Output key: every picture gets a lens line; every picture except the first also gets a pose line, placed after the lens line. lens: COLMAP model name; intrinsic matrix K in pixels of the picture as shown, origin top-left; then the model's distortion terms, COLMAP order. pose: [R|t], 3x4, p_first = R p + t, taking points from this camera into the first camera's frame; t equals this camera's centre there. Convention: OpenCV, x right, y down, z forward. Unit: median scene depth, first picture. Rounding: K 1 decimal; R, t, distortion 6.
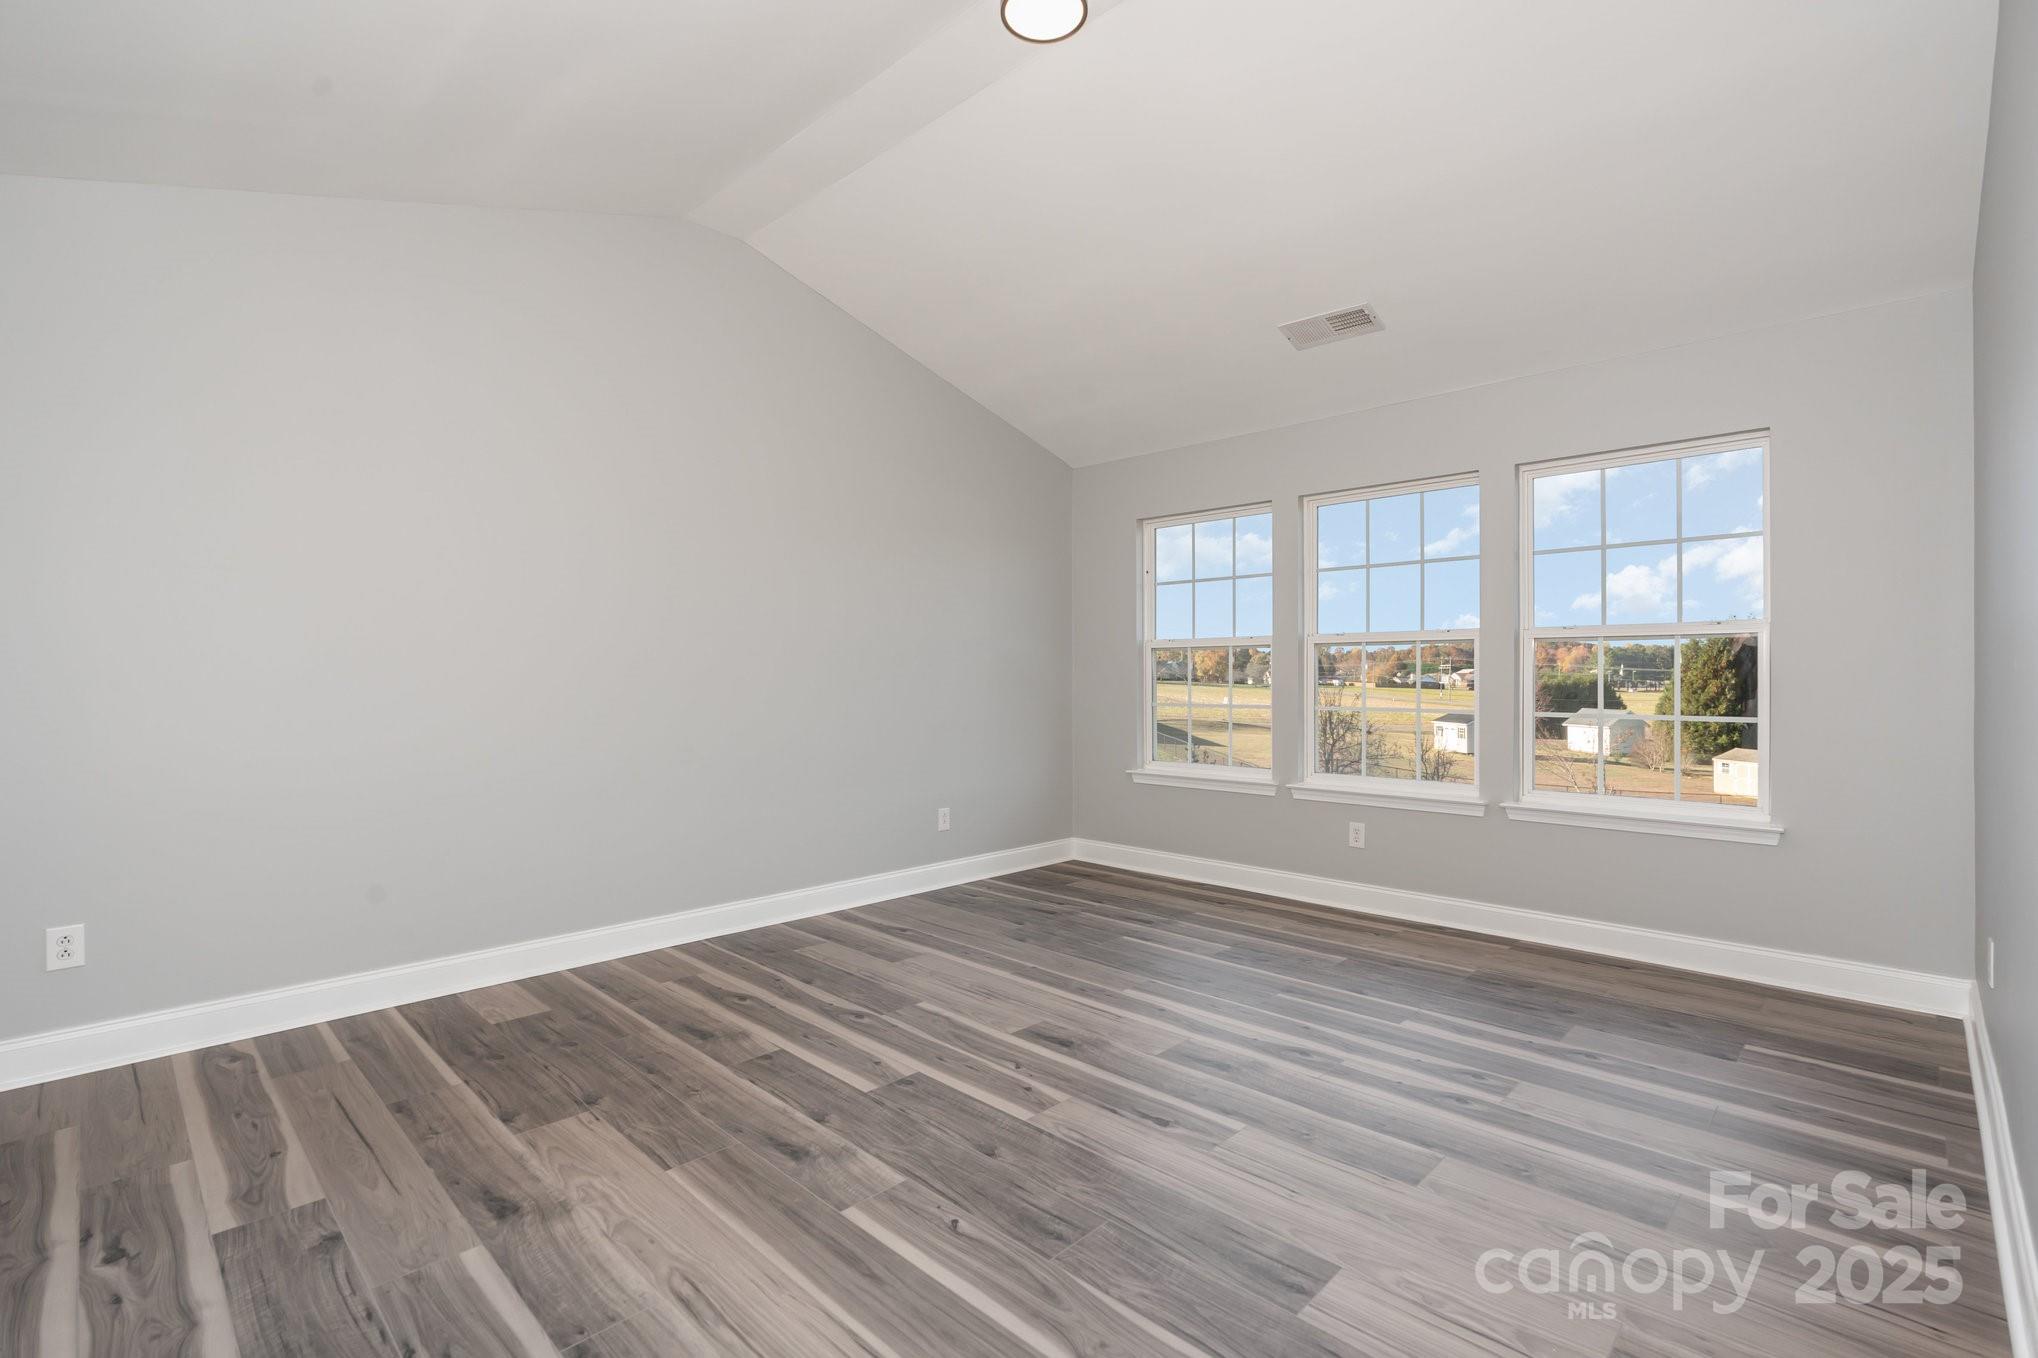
lens RADIAL K [[937.4, 0, 1015.0], [0, 937.4, 682.0], [0, 0, 1]] dist [-0.001867, 0.000563]
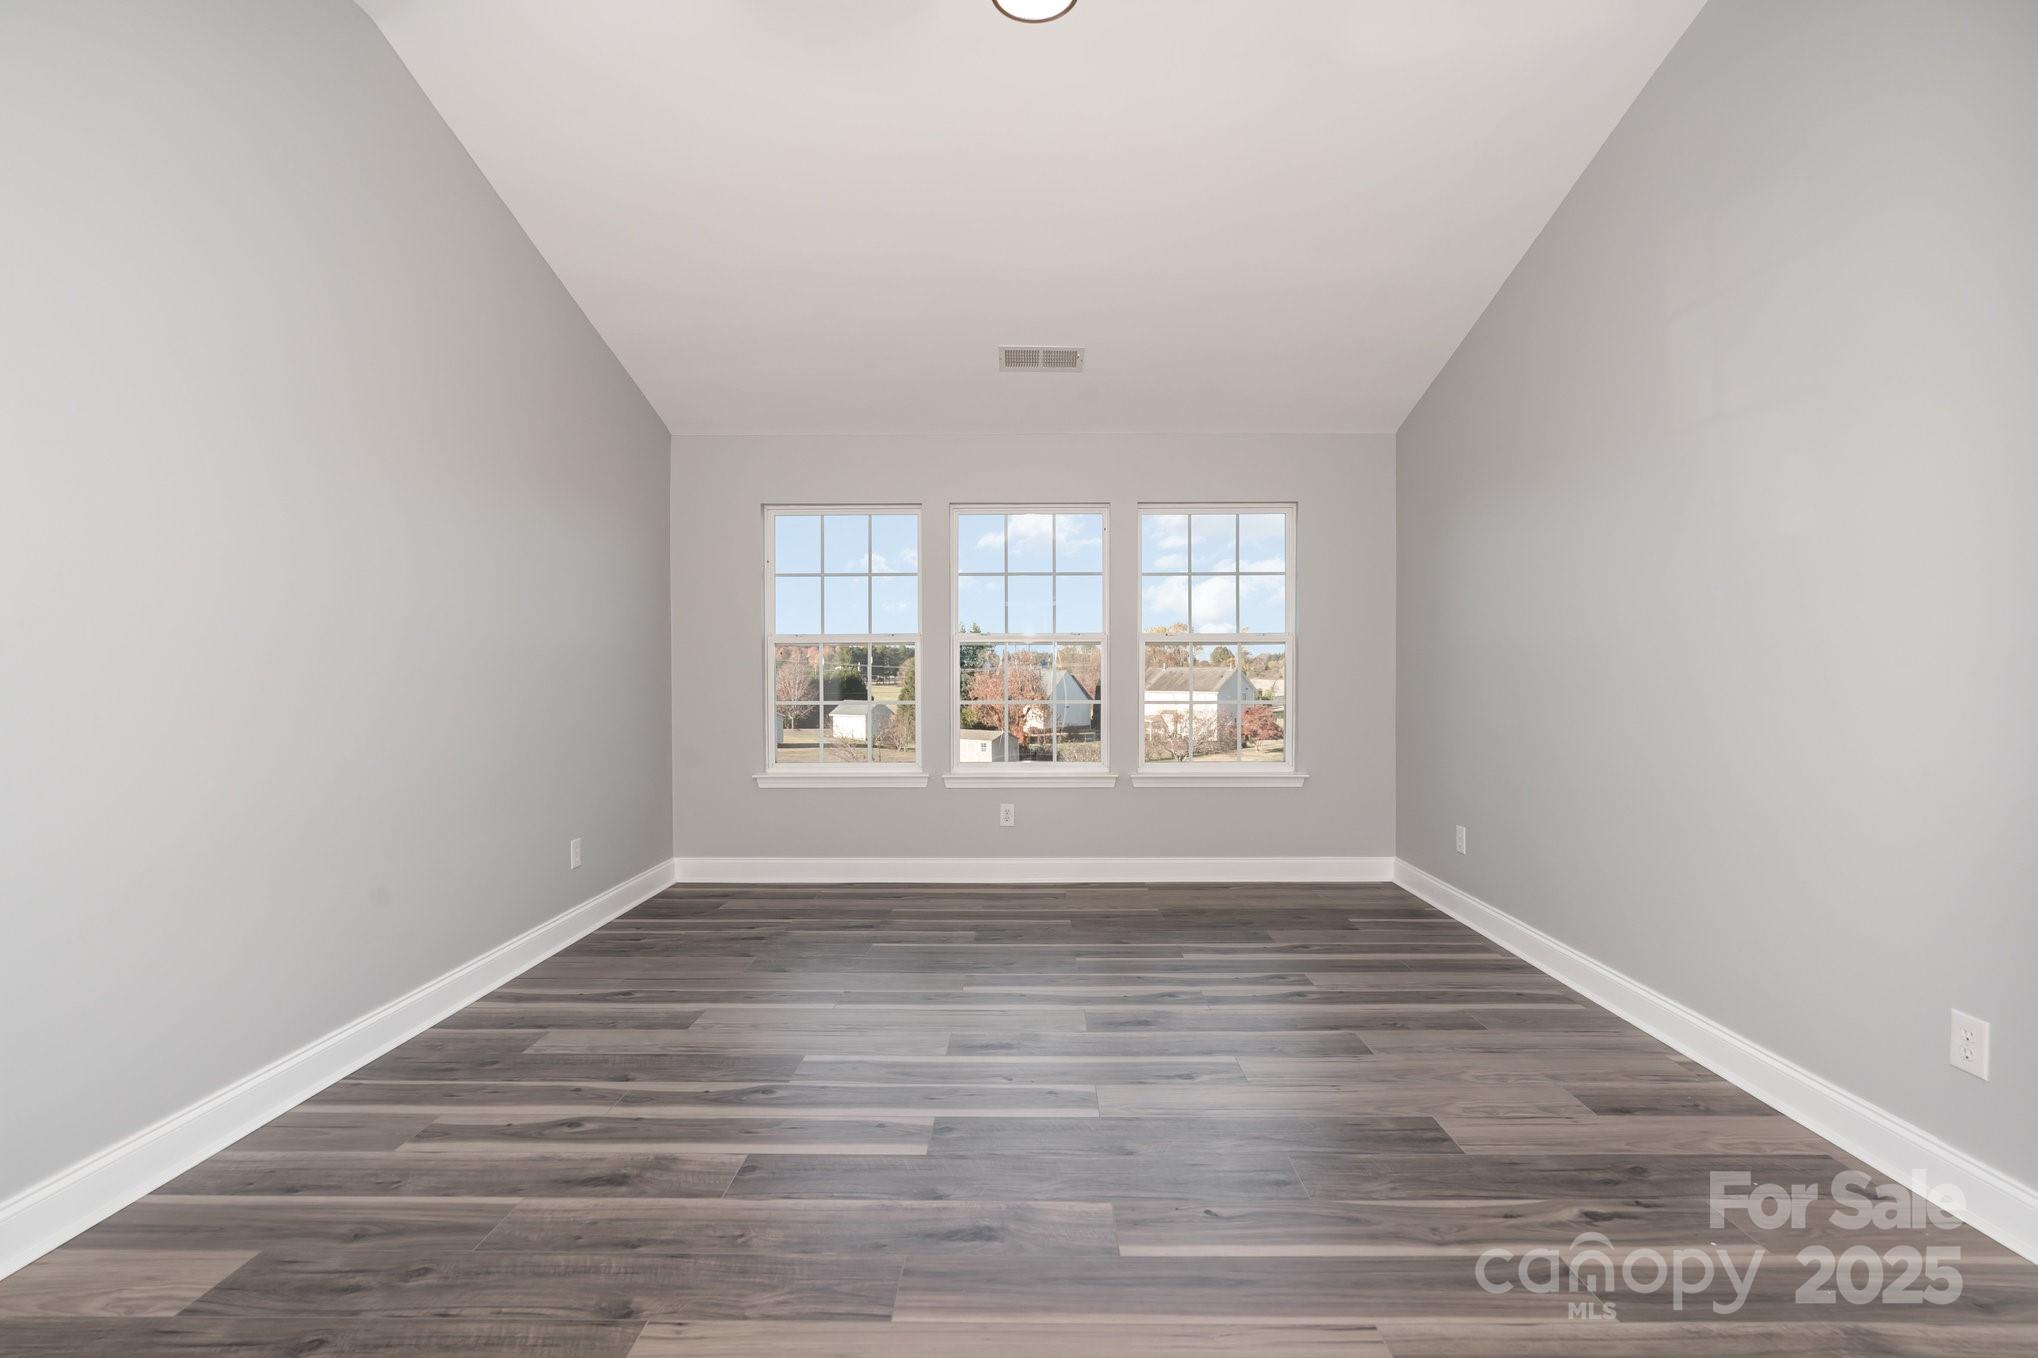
lens RADIAL K [[937.4, 0, 1015.0], [0, 937.4, 682.0], [0, 0, 1]] dist [-0.001867, 0.000563]
pose [[0.713662, -0.007015, 0.700456, -0.607820], [0.004025, 0.999974, 0.005913, -0.005137], [-0.700479, -0.001400, 0.713672, 0.276787]]
